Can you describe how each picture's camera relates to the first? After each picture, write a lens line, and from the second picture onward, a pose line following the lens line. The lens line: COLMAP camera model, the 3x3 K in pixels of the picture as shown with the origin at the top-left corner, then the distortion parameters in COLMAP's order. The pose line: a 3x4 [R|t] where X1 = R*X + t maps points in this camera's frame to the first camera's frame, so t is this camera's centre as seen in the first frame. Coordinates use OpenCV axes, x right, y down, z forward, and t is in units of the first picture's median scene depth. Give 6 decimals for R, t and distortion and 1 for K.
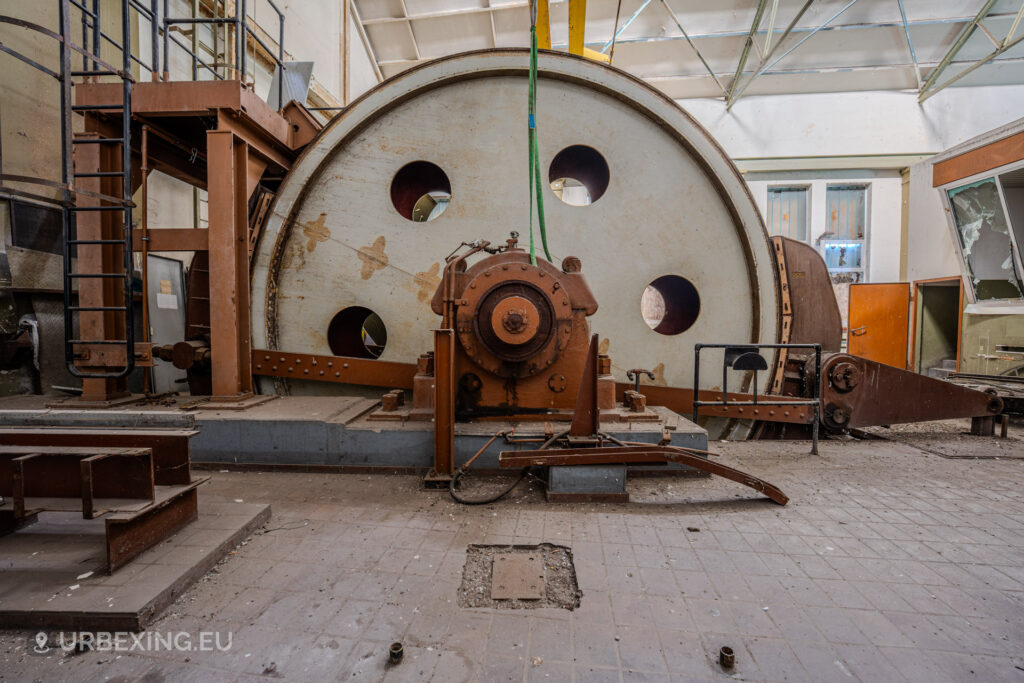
lens RADIAL K [[448.1, 0, 509.0], [0, 448.1, 328.5], [0, 0, 1]] dist [-0.028312, 0.000545]
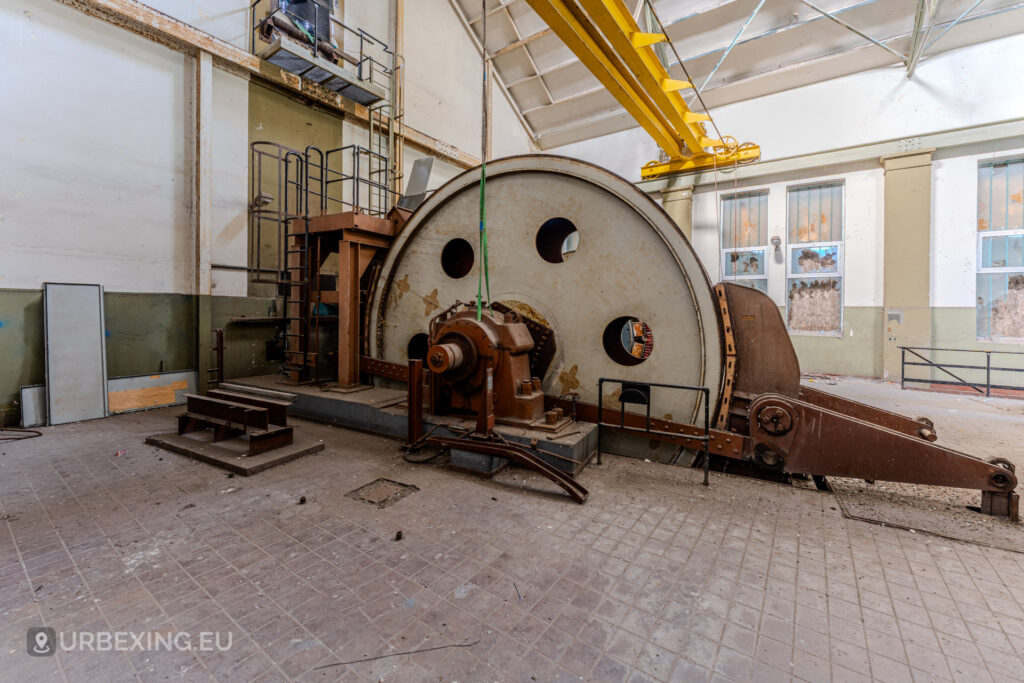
lens RADIAL K [[482.7, 0, 512.0], [0, 482.7, 283.3], [0, 0, 1]] dist [-0.001798, -0.000302]
pose [[0.861685, -0.012281, -0.507295, 0.802117], [-0.015079, 0.998646, -0.049789, -0.146988], [0.507219, 0.050552, 0.860333, -0.312953]]
